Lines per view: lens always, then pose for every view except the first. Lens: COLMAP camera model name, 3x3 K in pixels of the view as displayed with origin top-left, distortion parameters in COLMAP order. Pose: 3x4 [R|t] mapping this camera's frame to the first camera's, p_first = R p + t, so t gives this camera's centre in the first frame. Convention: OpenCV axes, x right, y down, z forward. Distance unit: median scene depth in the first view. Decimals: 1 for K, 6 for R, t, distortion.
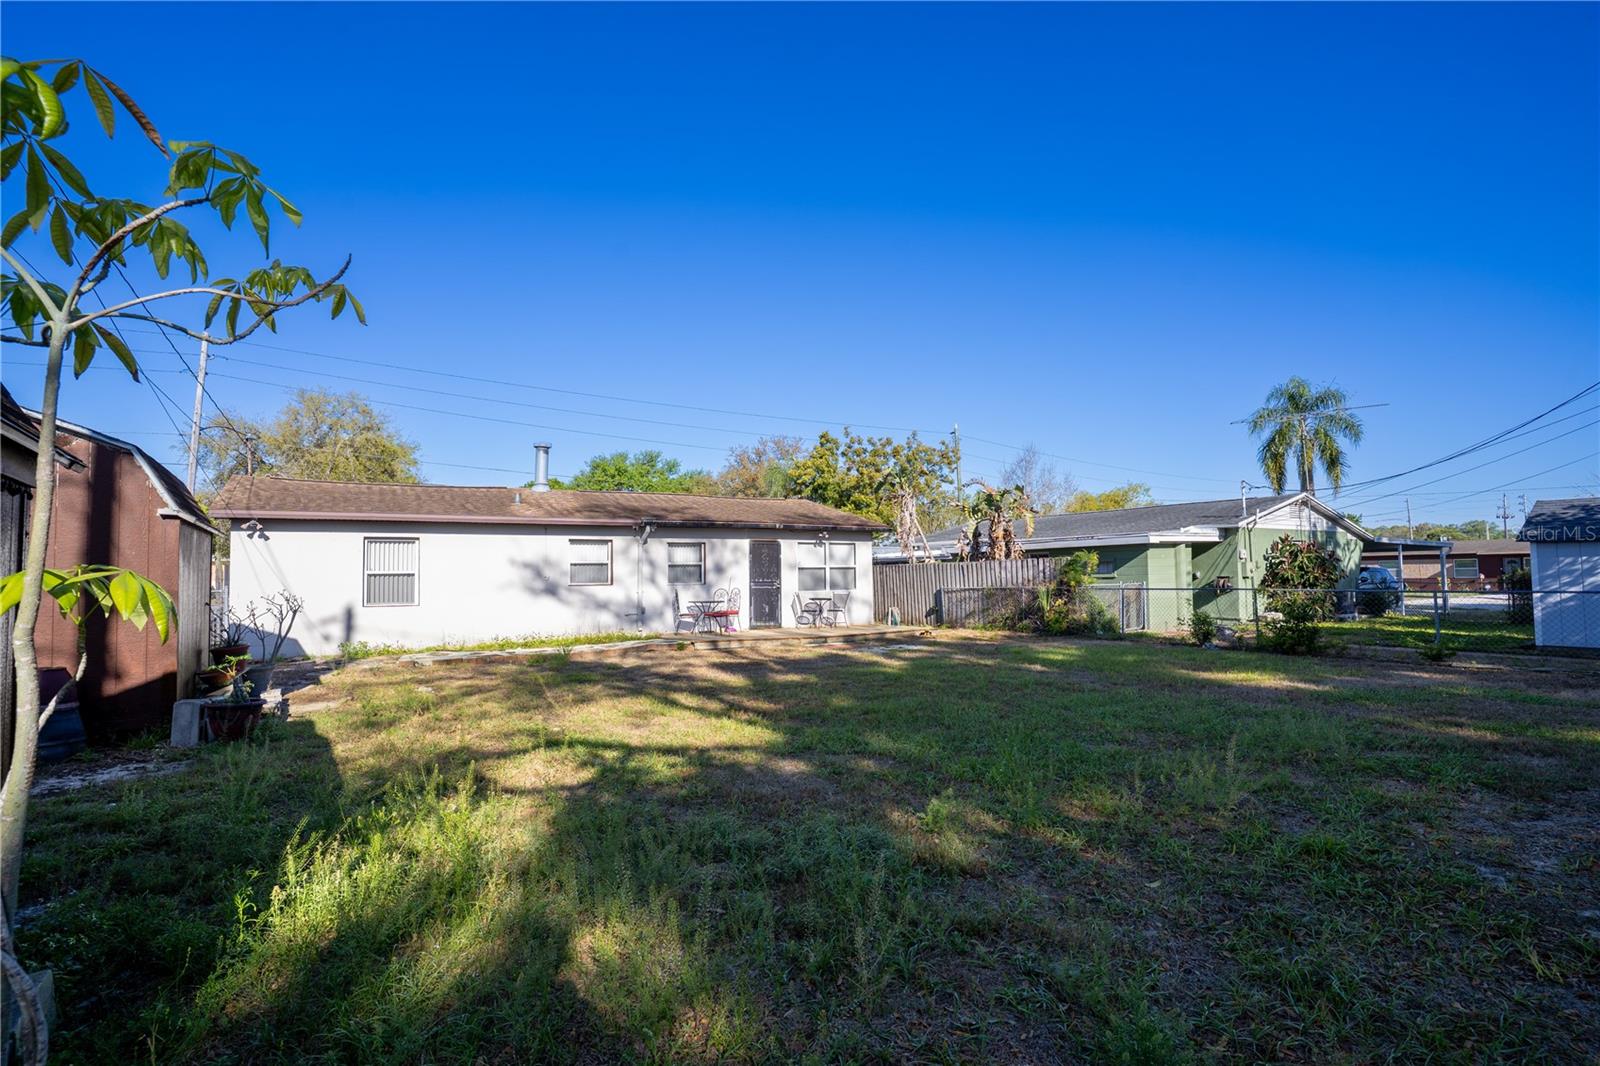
lens RADIAL K [[796.4, 0, 798.9], [0, 796.4, 523.8], [0, 0, 1]] dist [-0.033869, 0.002381]
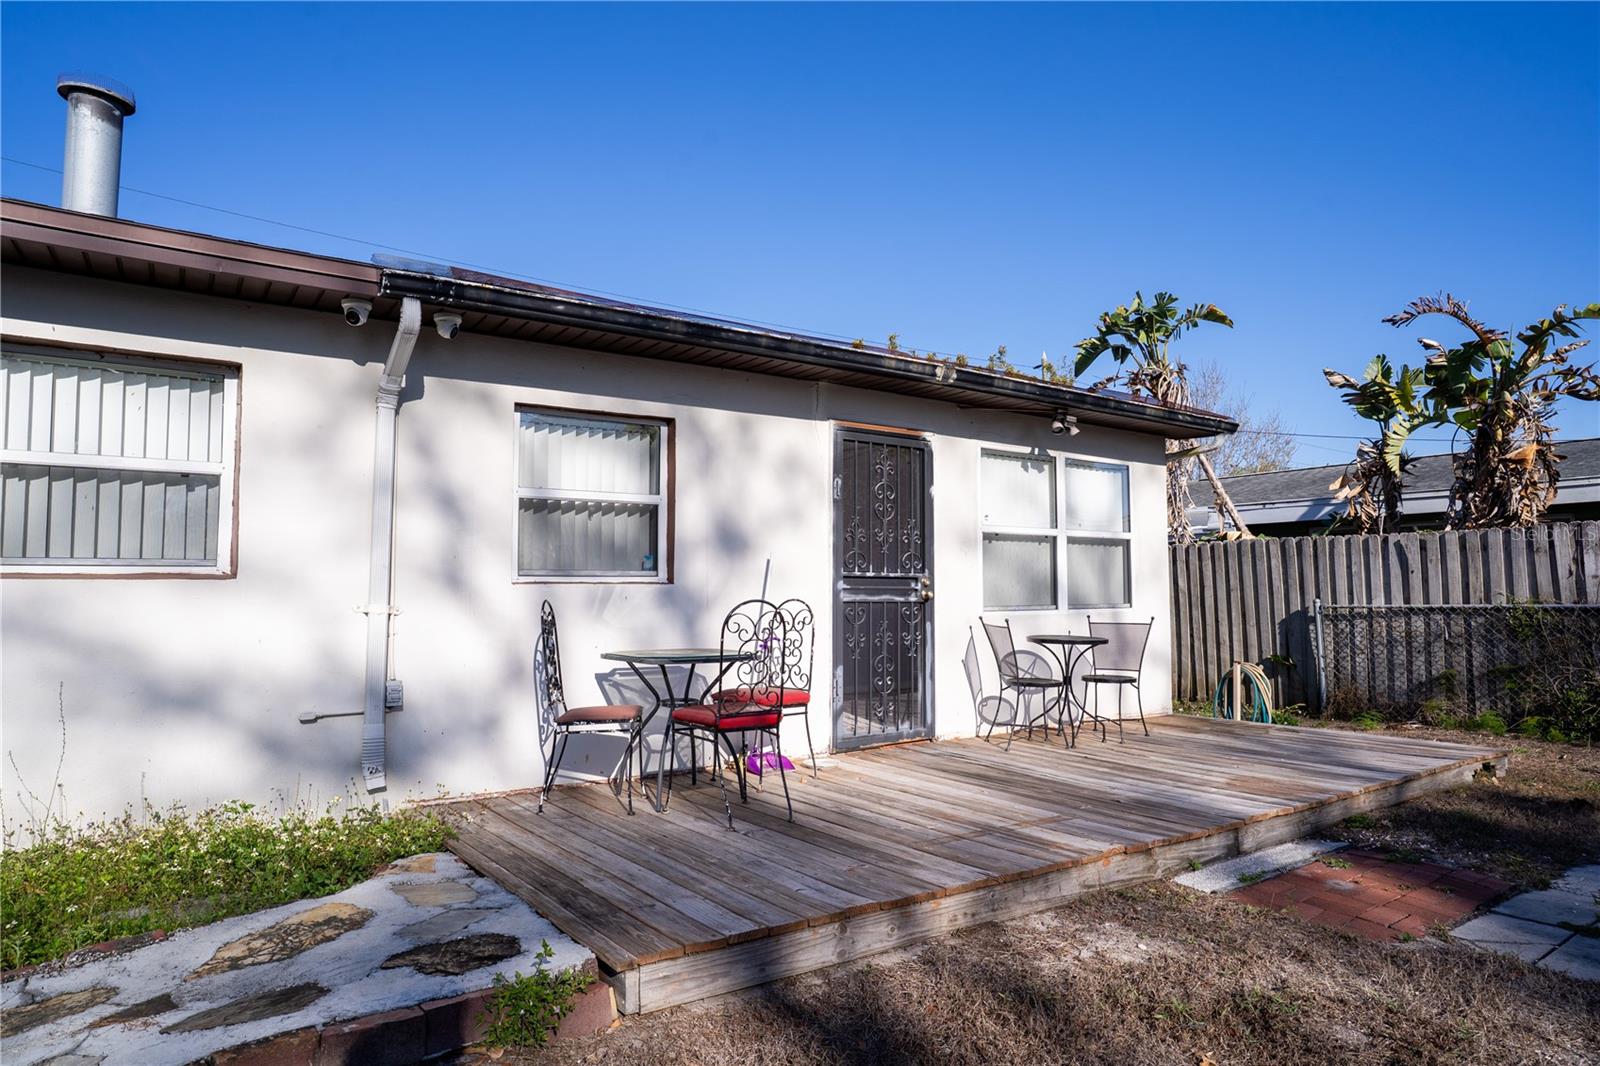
lens RADIAL K [[1005.3, 0, 799.9], [0, 1005.3, 533.1], [0, 0, 1]] dist [0.039885, 0.000236]
pose [[0.998009, 0.000418, 0.063068, -0.099403], [-0.000705, 0.999990, 0.004527, 0.056361], [-0.063066, -0.004563, 0.997999, 0.683881]]
